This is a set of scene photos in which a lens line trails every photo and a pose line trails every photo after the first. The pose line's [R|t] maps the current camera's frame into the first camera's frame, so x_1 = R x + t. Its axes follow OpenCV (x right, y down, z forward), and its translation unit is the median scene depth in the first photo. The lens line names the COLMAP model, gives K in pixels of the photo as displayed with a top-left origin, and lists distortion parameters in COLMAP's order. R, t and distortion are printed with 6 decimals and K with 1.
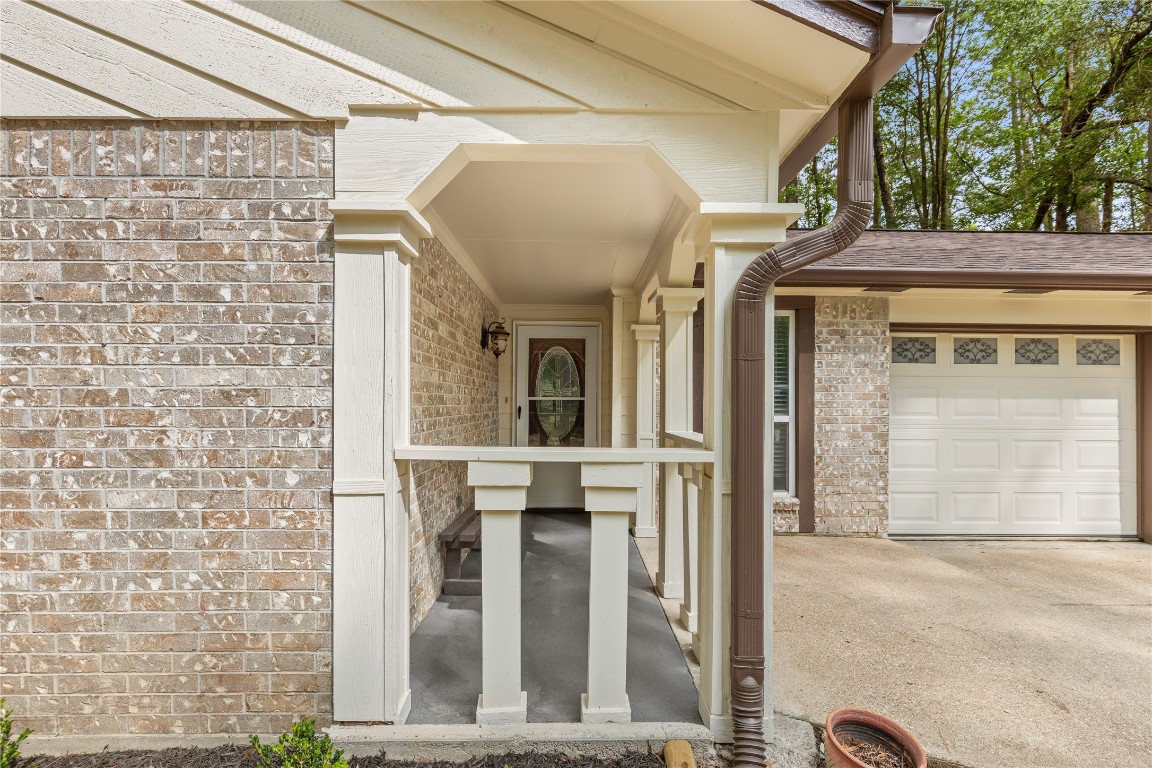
lens RADIAL K [[540.4, 0, 570.3], [0, 540.4, 382.7], [0, 0, 1]] dist [0.002618, 0.000489]
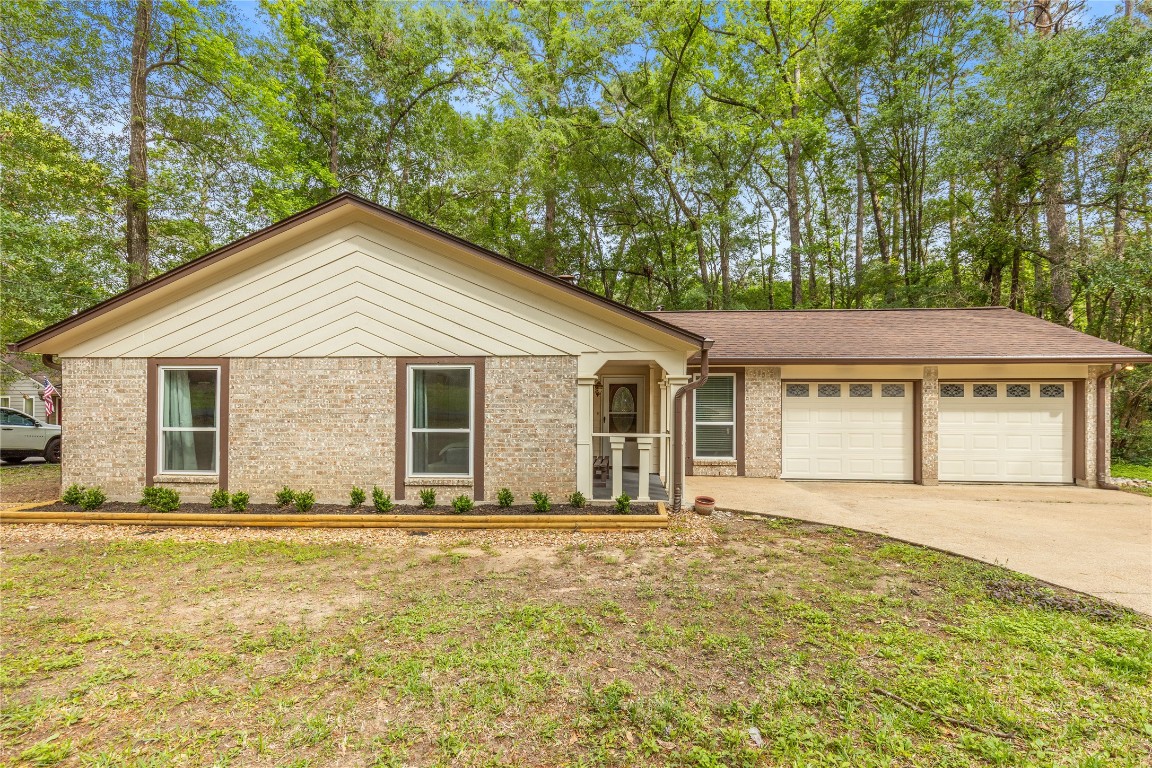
lens RADIAL K [[540.4, 0, 546.4], [0, 540.4, 399.8], [0, 0, 1]] dist [0.002618, 0.000489]
pose [[0.990974, -0.004607, -0.133974, -0.111519], [0.009749, 0.999240, 0.037748, -0.289608], [0.133698, -0.038714, 0.990266, -3.082387]]
